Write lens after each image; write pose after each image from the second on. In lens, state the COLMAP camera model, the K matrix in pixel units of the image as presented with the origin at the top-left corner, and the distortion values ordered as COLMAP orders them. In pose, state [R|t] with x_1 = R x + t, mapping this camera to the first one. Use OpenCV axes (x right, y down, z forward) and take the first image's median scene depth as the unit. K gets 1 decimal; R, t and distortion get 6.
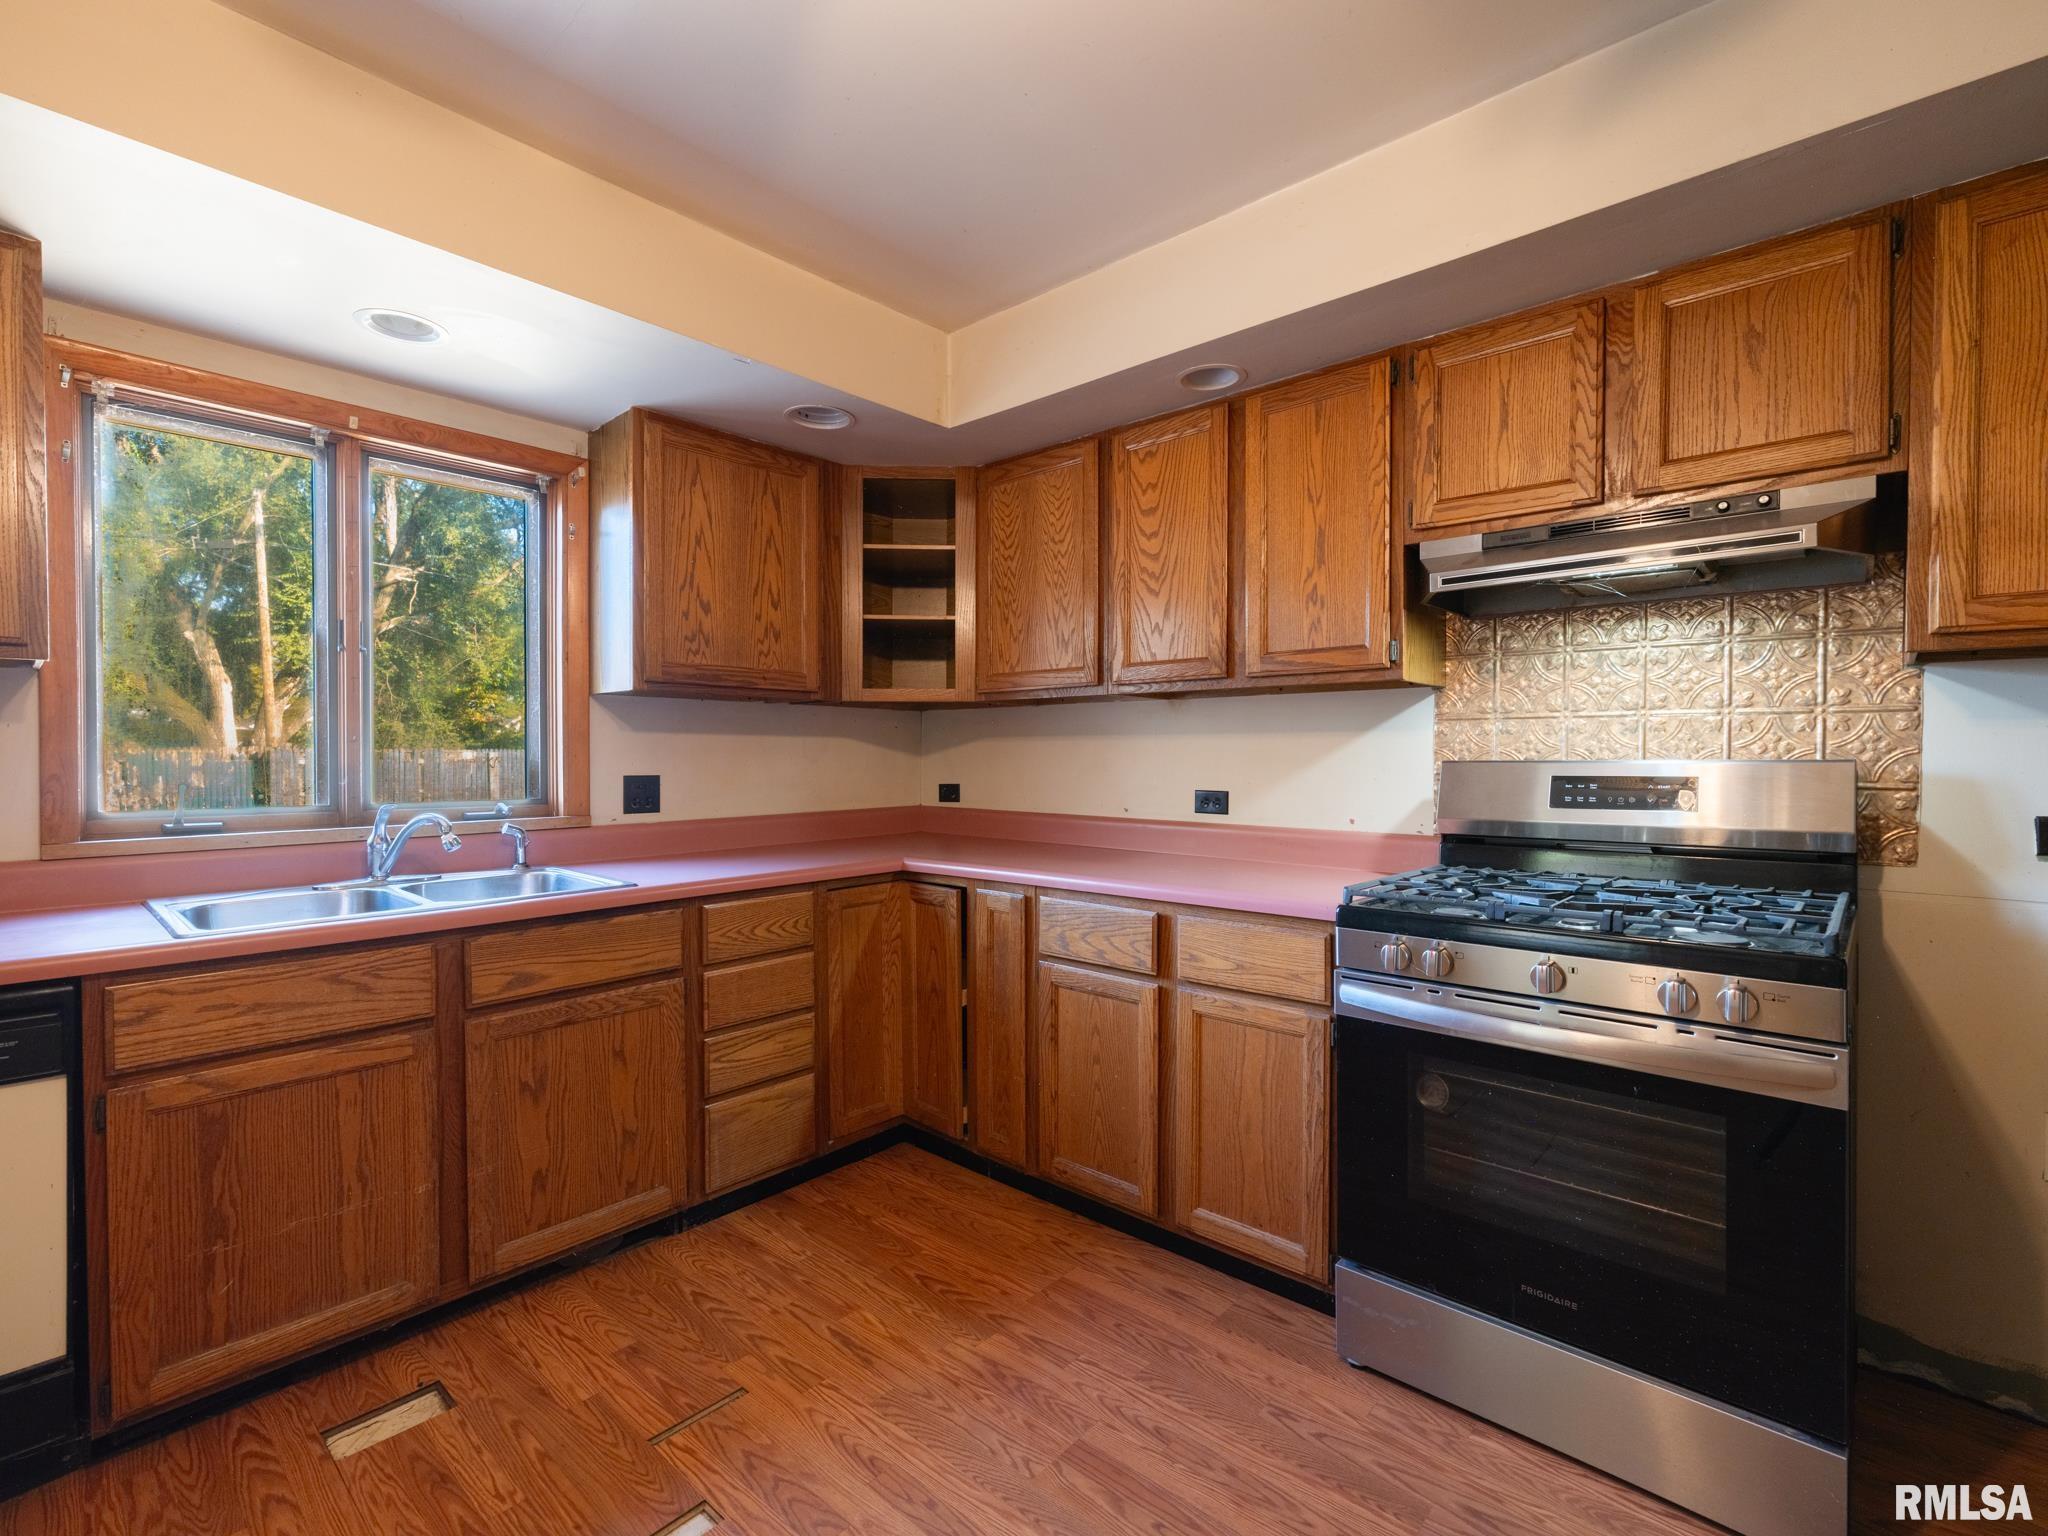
lens RADIAL K [[942.0, 0, 1023.2], [0, 942.0, 766.5], [0, 0, 1]] dist [-0.004186, 0.002171]
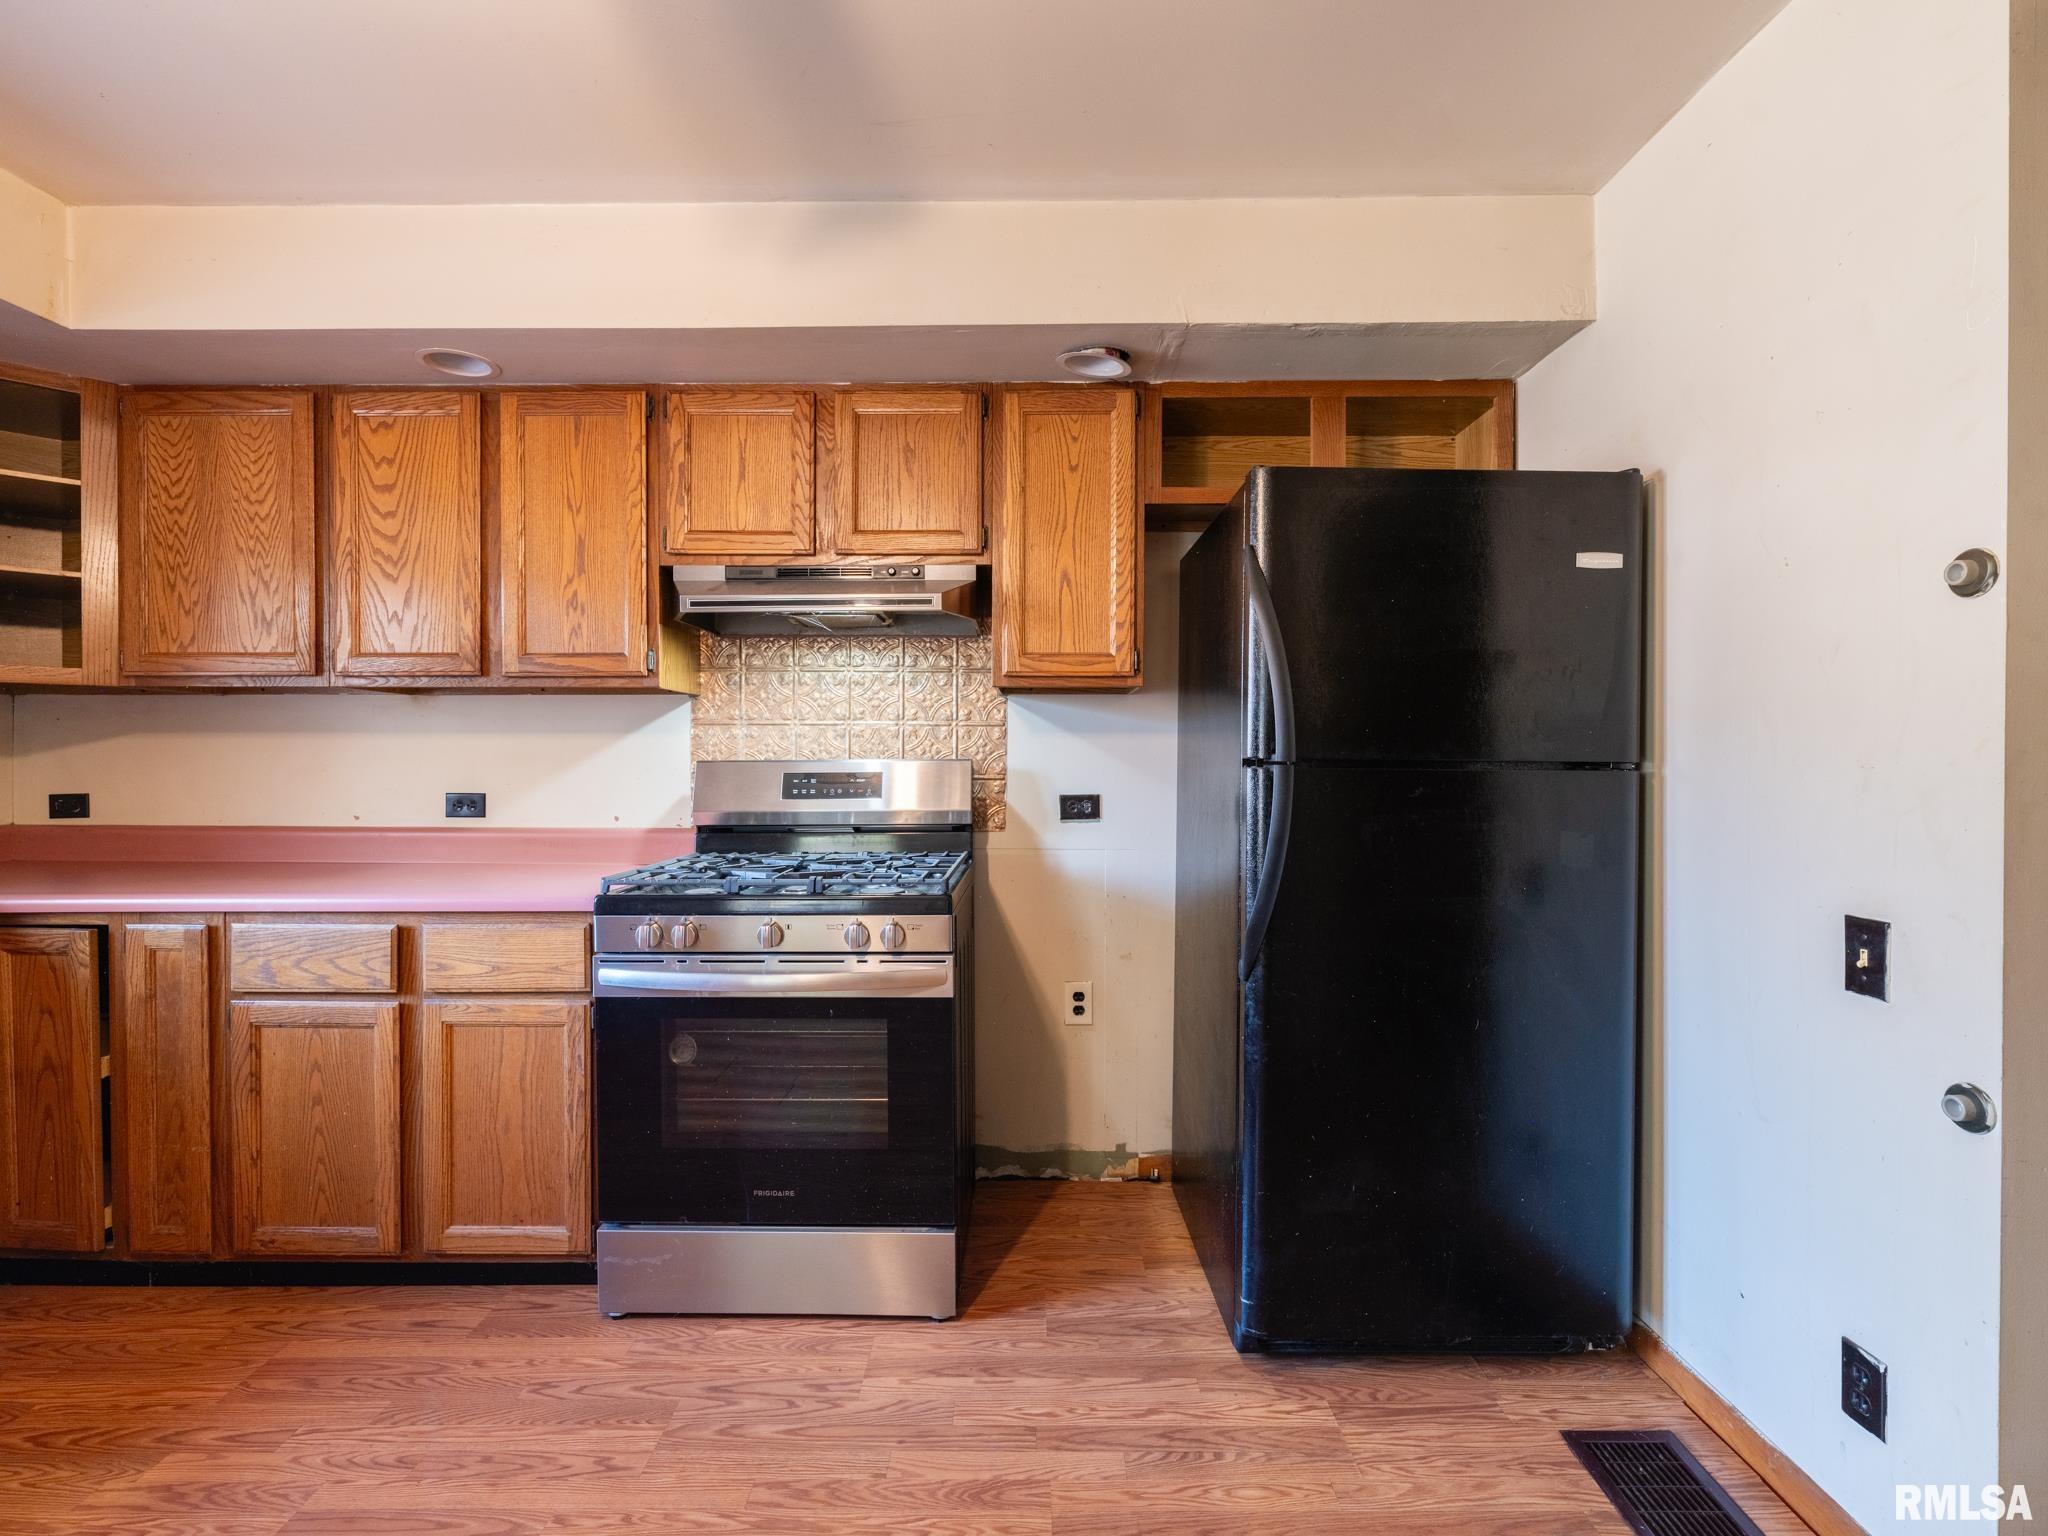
lens RADIAL K [[942.0, 0, 1023.2], [0, 942.0, 766.5], [0, 0, 1]] dist [-0.004186, 0.002171]
pose [[0.749008, -0.006785, 0.662526, -0.009123], [0.007606, 0.999970, 0.001642, 0.001963], [-0.662517, 0.003810, 0.749037, -0.108352]]
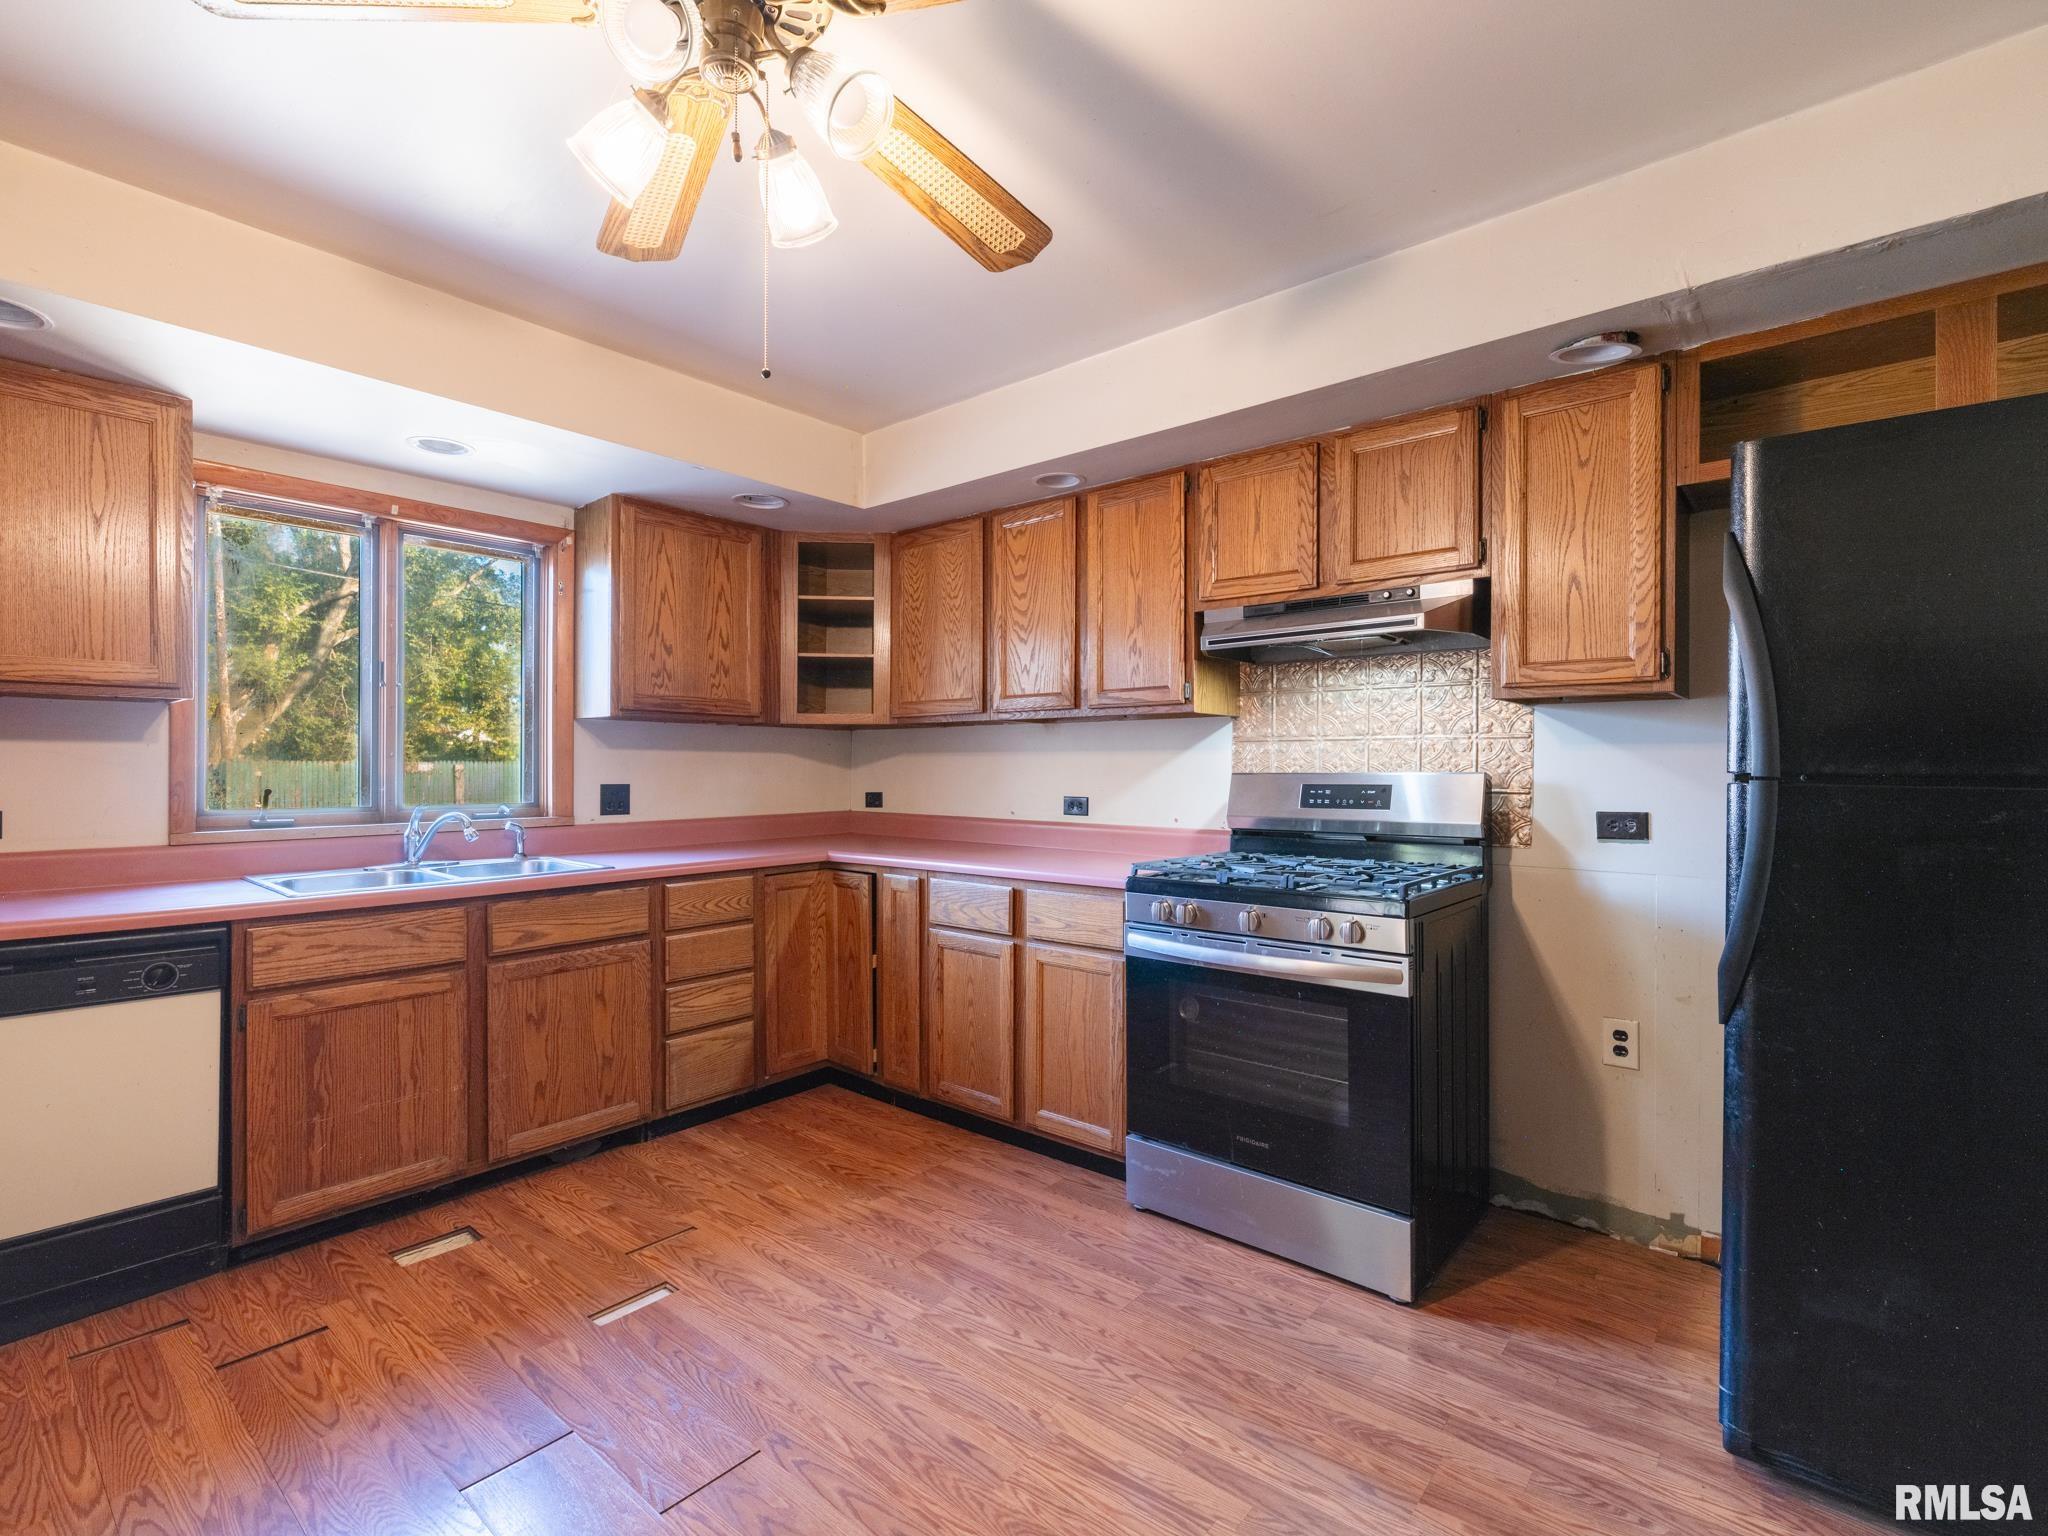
lens RADIAL K [[950.6, 0, 1007.6], [0, 950.6, 766.3], [0, 0, 1]] dist [0.000342, 0.000545]
pose [[0.999752, 0.001505, 0.022199, 0.107966], [-0.001201, 0.999905, -0.013711, 0.003417], [-0.022218, 0.013681, 0.999660, -0.342523]]
